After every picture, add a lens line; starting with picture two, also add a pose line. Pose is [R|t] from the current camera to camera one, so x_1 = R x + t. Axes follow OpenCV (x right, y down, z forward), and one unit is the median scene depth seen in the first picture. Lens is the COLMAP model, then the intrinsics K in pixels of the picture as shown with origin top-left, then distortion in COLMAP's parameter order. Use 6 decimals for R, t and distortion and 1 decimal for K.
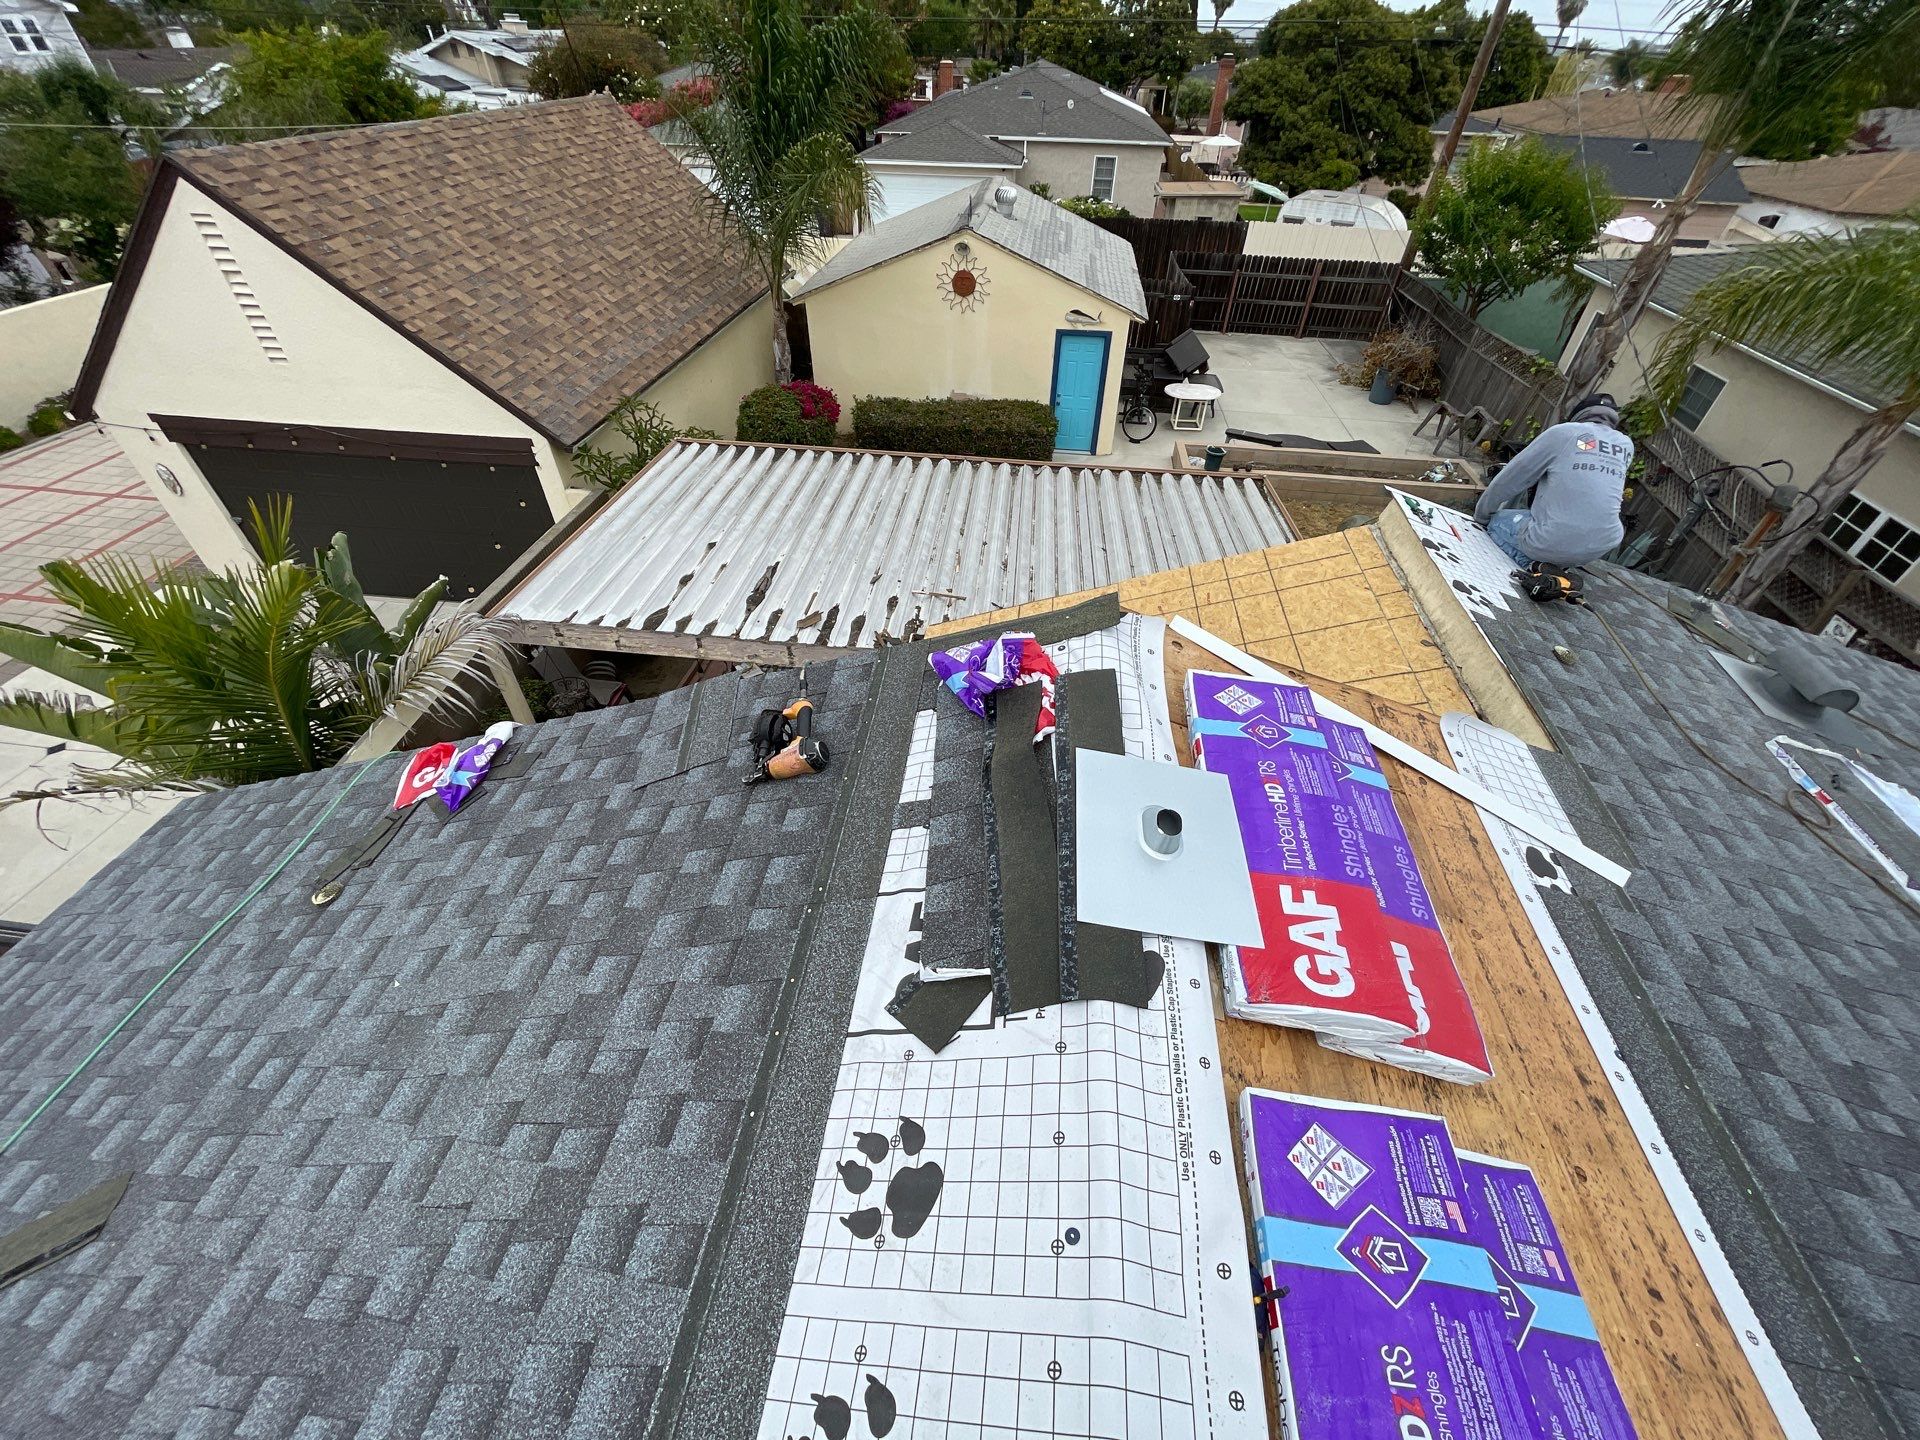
lens RADIAL K [[775.0, 0, 958.9], [0, 775.0, 716.5], [0, 0, 1]] dist [-0.001766, 0.000085]
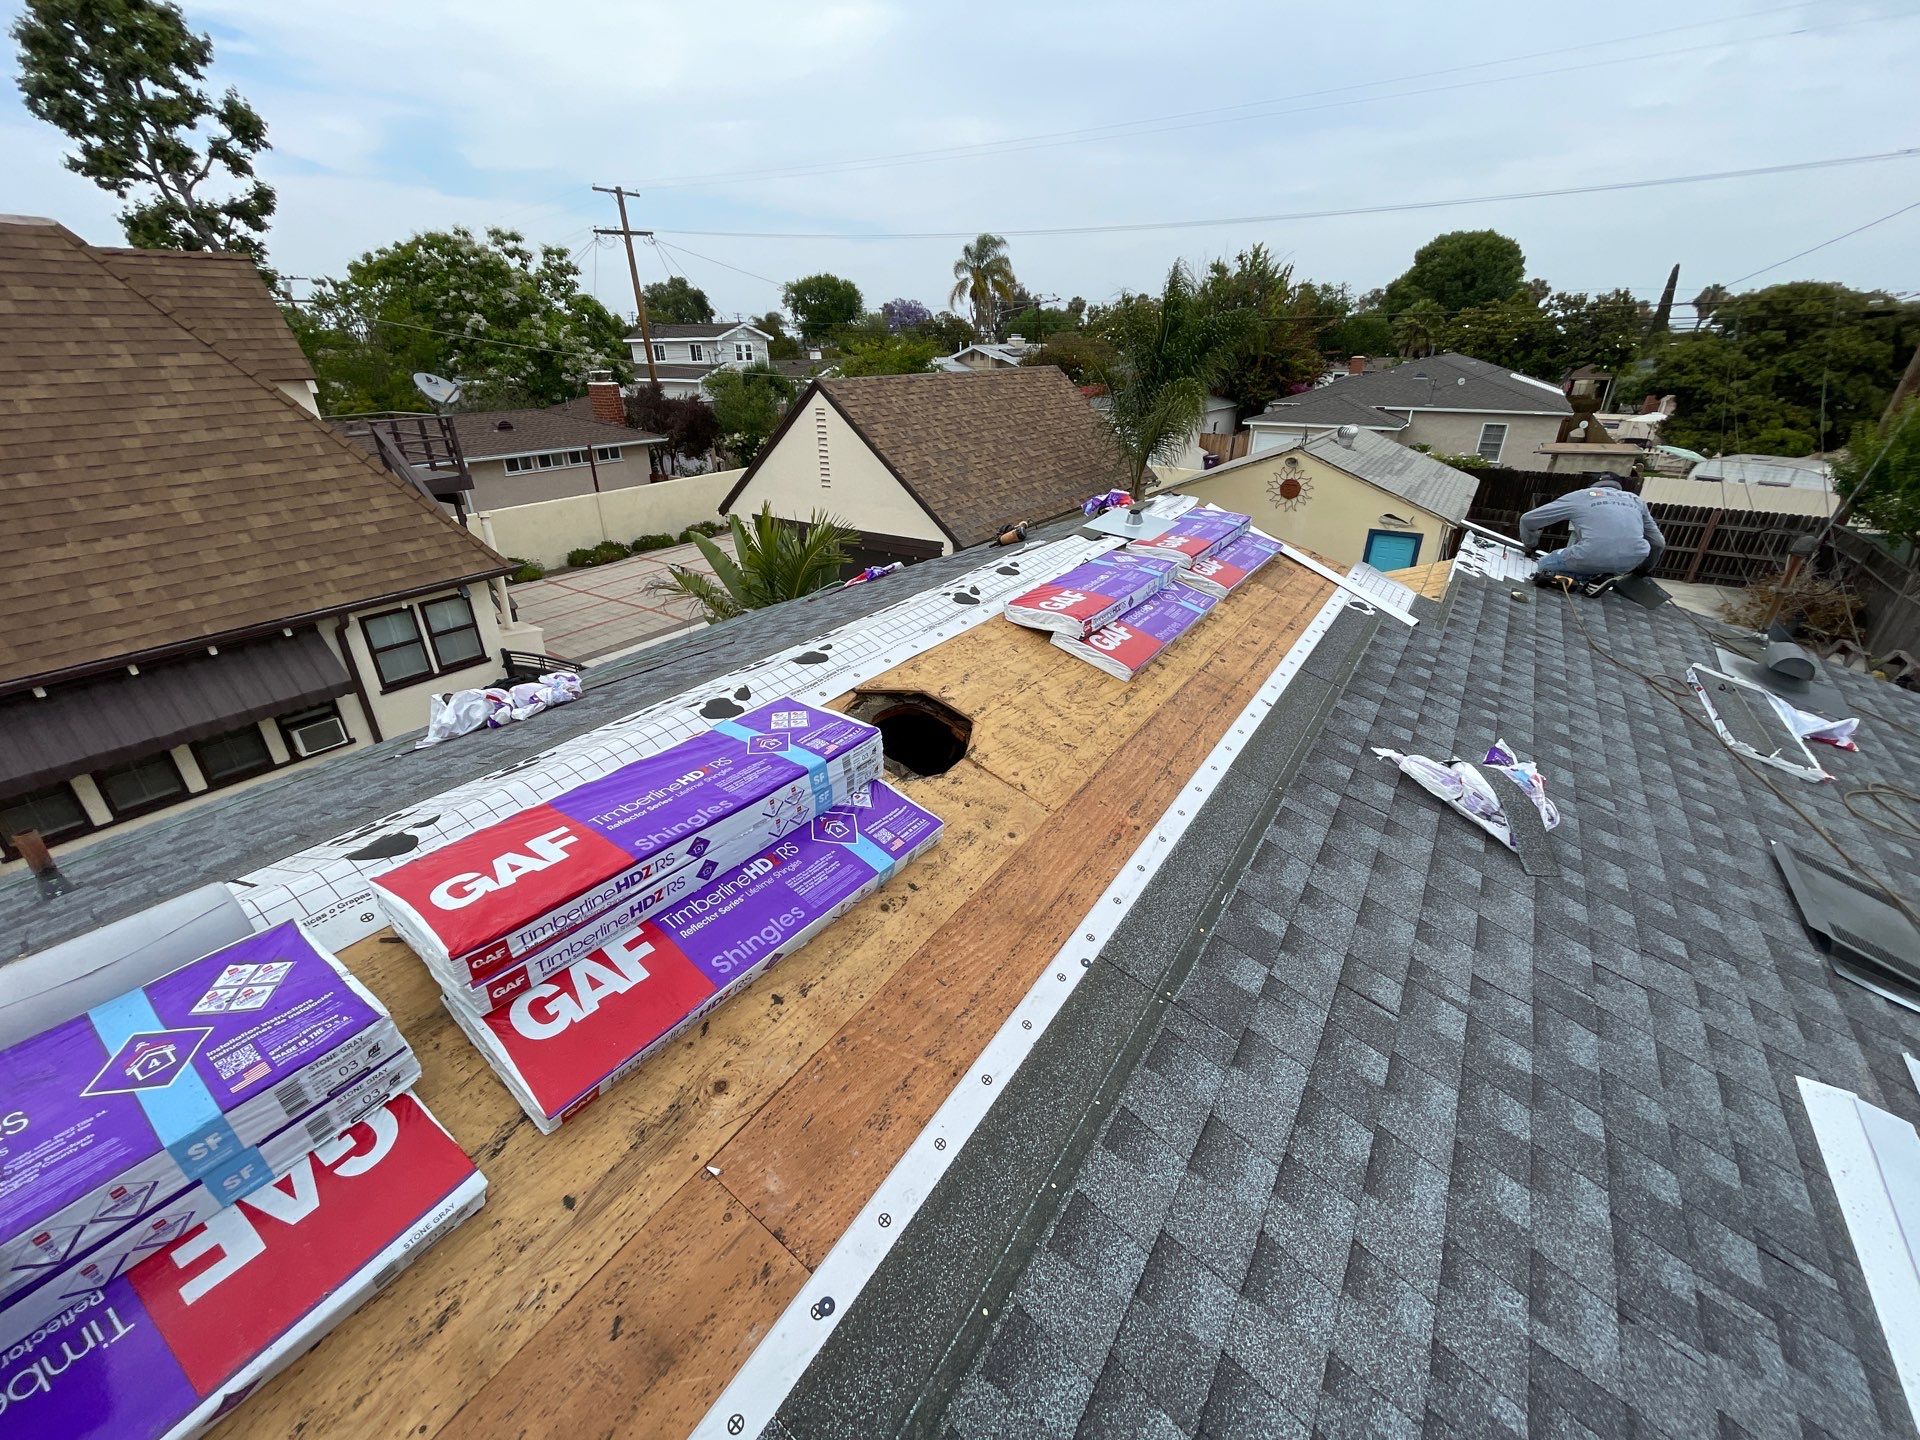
lens RADIAL K [[775.0, 0, 958.9], [0, 775.0, 716.5], [0, 0, 1]] dist [-0.001766, 0.000085]
pose [[0.888973, 0.174918, -0.423237, 0.078557], [-0.285439, 0.934339, -0.213391, 0.120748], [0.358121, 0.310507, 0.880531, -0.099050]]
